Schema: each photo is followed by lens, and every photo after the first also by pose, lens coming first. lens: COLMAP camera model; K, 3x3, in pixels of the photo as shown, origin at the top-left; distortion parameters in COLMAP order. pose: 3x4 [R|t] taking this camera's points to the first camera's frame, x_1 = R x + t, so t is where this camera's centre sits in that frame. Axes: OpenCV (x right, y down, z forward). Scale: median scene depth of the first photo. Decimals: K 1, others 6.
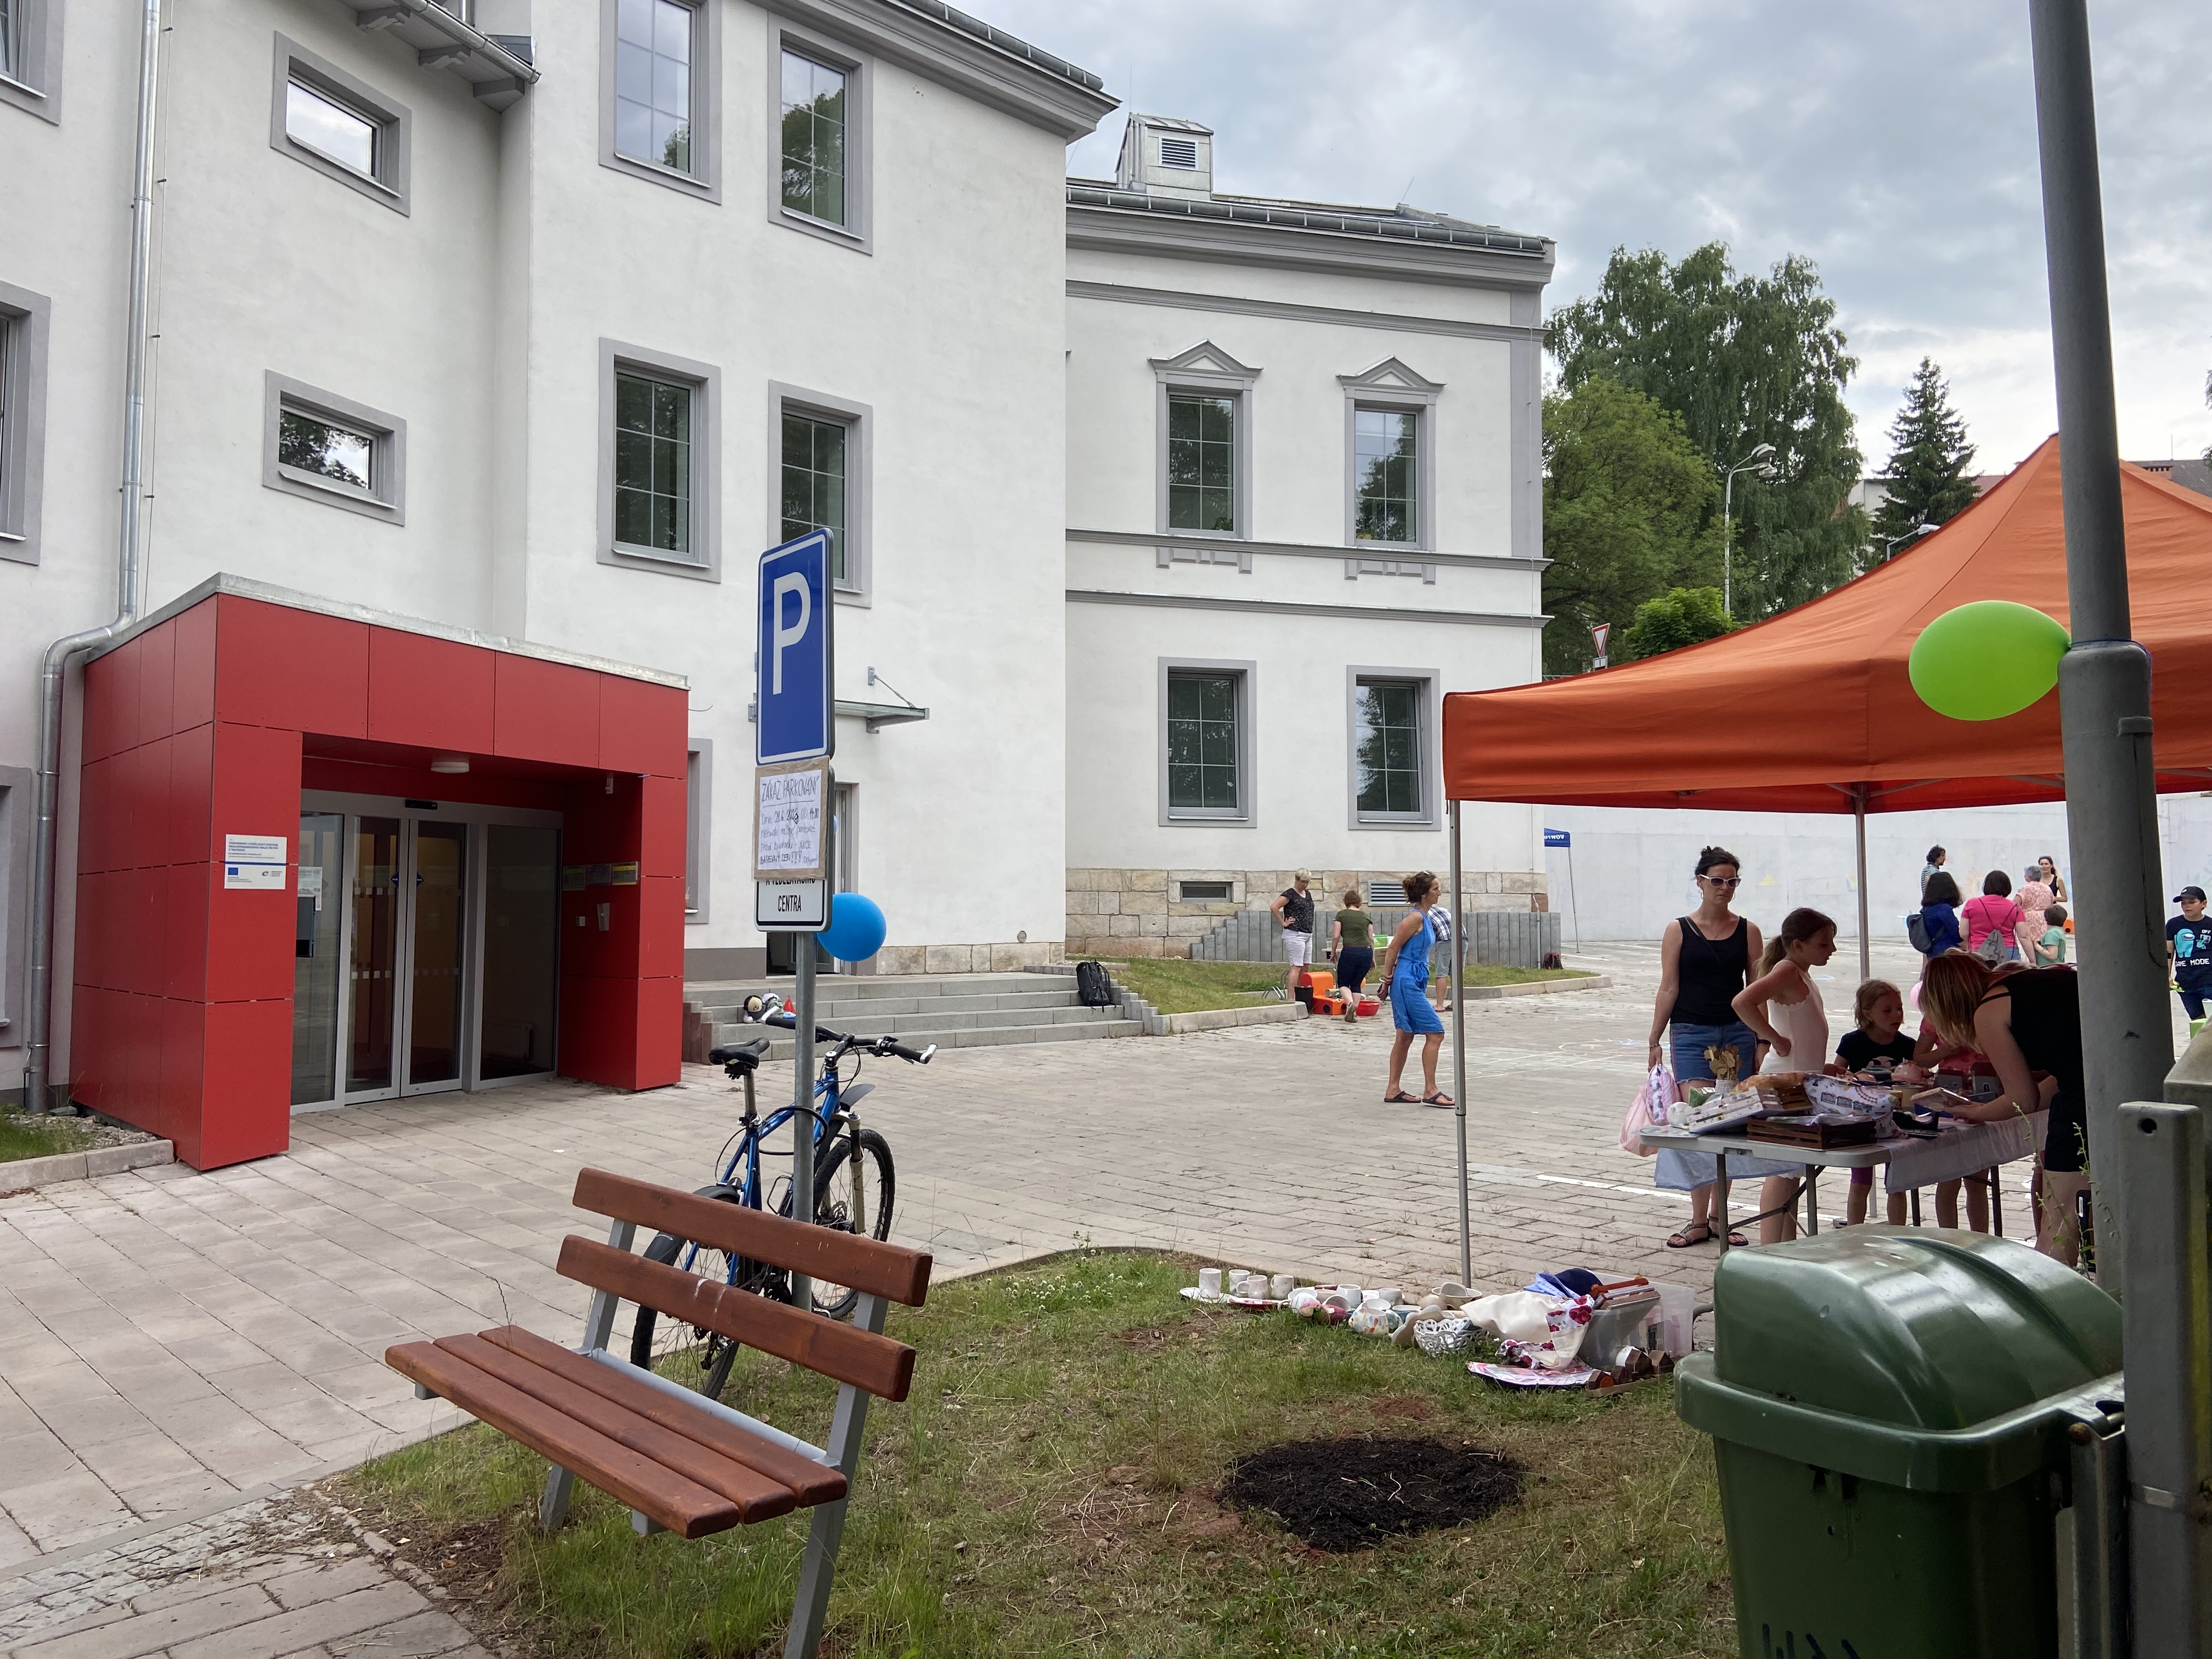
lens RADIAL K [[1672.6, 0, 1102.1], [0, 1672.6, 823.8], [0, 0, 1]] dist [0.133585, -0.163688]
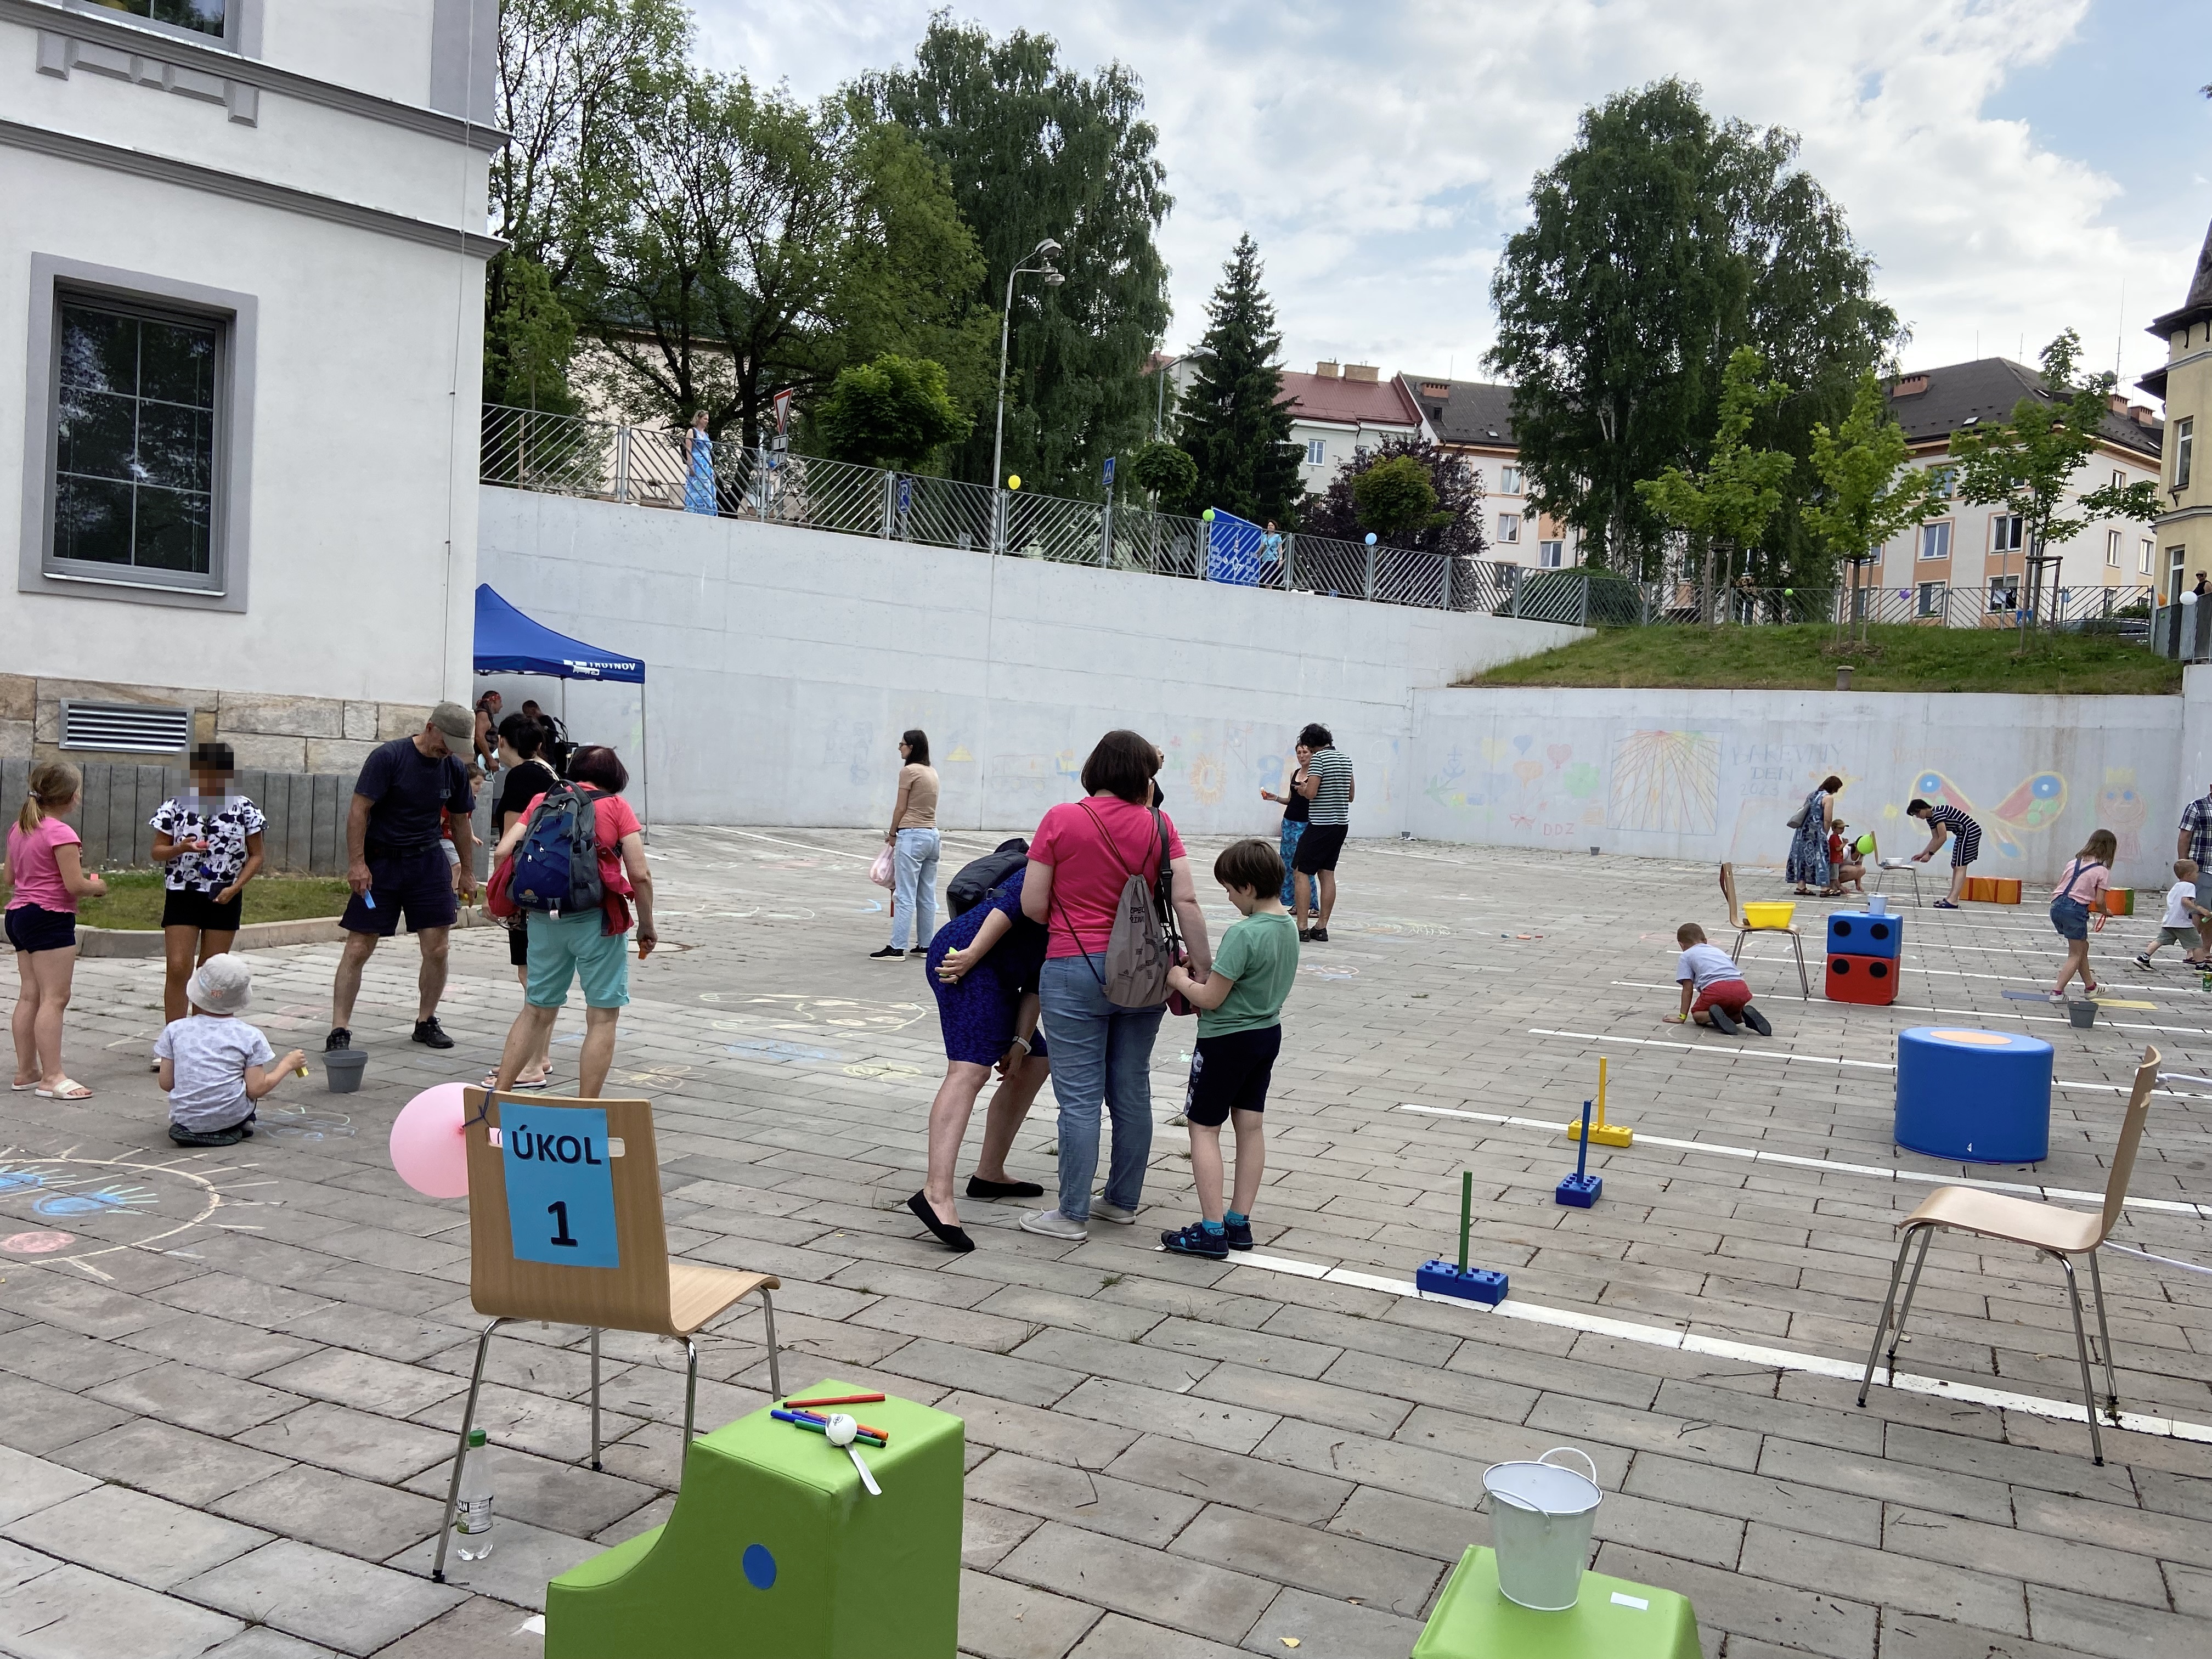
lens RADIAL K [[1672.6, 0, 1102.1], [0, 1672.6, 823.8], [0, 0, 1]] dist [0.133585, -0.163688]
pose [[0.926814, 0.054554, 0.371536, 0.082267], [-0.086517, 0.993795, 0.069897, 0.002454], [-0.365418, -0.096926, 0.925784, 0.132782]]
